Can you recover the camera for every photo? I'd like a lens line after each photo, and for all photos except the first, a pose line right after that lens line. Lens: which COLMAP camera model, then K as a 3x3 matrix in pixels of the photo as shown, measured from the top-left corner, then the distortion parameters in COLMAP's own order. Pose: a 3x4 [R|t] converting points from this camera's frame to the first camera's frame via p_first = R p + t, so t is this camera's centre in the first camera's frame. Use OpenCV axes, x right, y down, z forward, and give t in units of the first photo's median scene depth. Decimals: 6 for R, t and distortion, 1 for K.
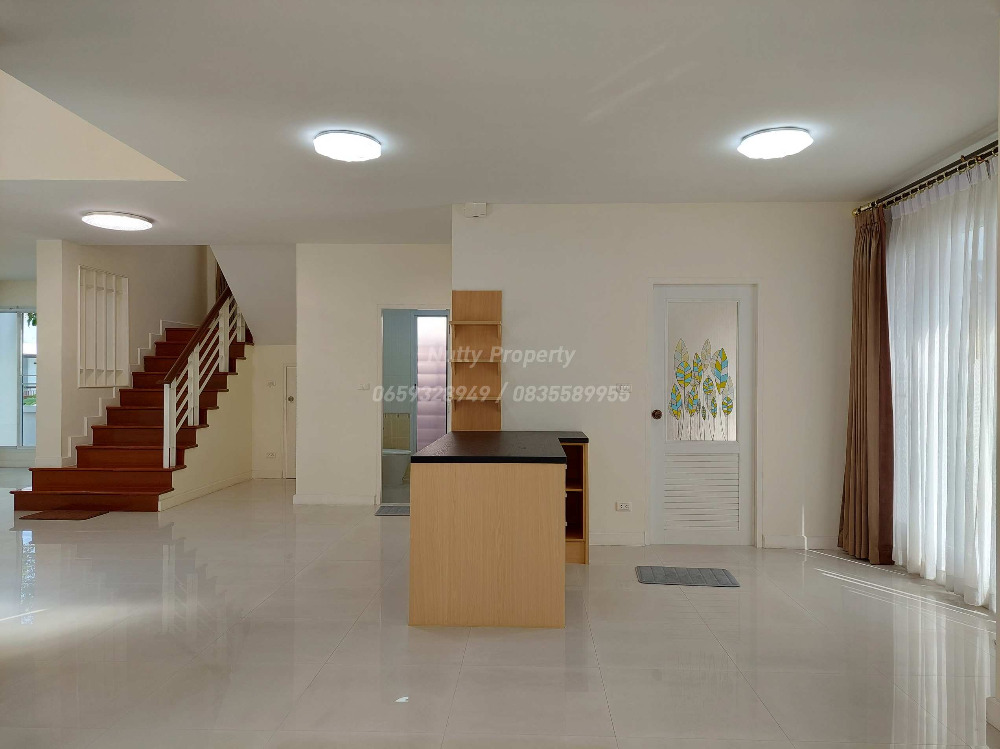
lens RADIAL K [[717.2, 0, 498.9], [0, 717.2, 380.0], [0, 0, 1]] dist [0.028343, -0.003642]
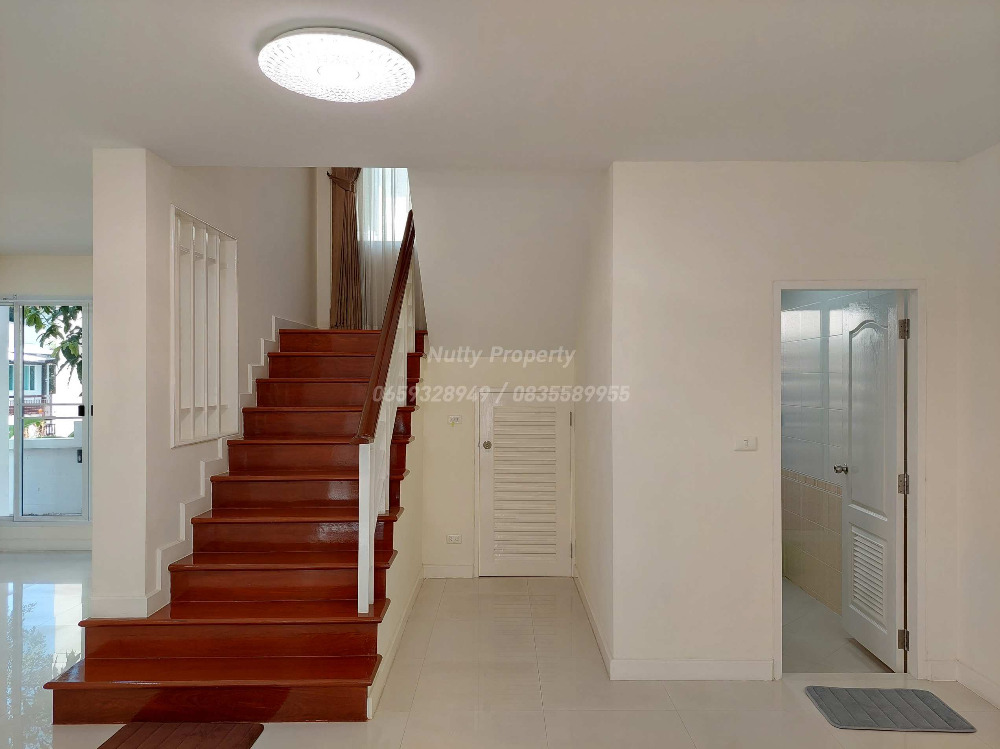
lens RADIAL K [[717.2, 0, 509.3], [0, 717.2, 382.2], [0, 0, 1]] dist [0.028343, -0.003642]
pose [[0.999033, -0.003958, 0.043781, -0.346340], [0.003714, 0.999977, 0.005644, -0.035743], [-0.043802, -0.005476, 0.999025, 0.457918]]
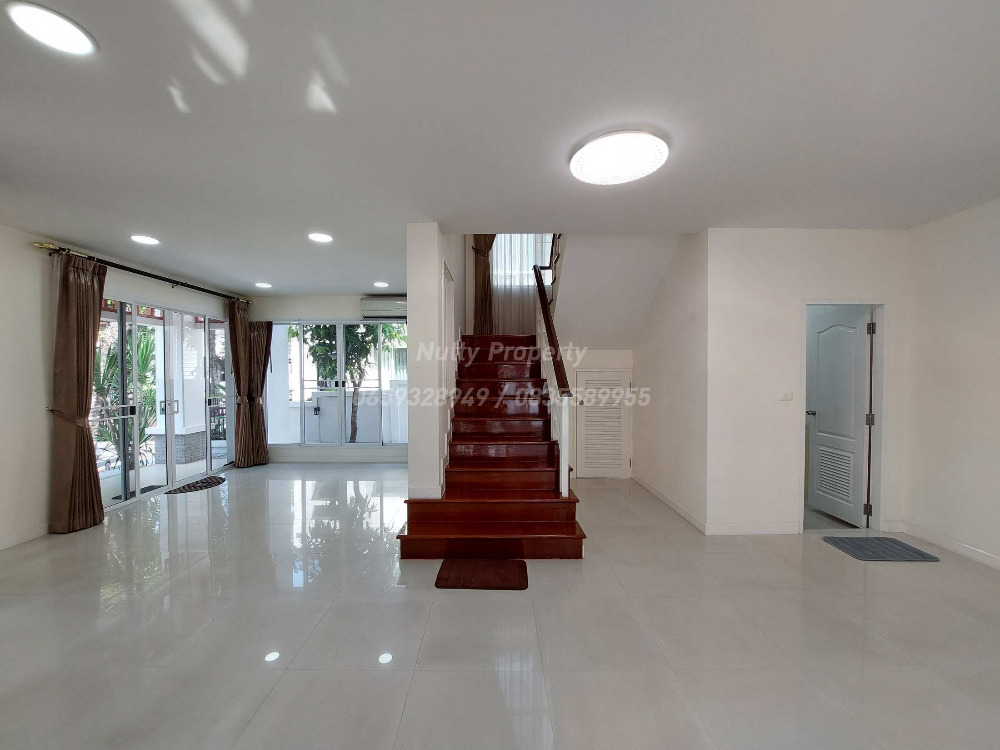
lens RADIAL K [[403.2, 0, 495.9], [0, 403.2, 374.9], [0, 0, 1]] dist [-0.015984, -0.000199]
pose [[0.999706, -0.012615, 0.020714, -0.497808], [0.012308, 0.999813, 0.014903, -0.026975], [-0.020898, -0.014644, 0.999674, 0.484293]]
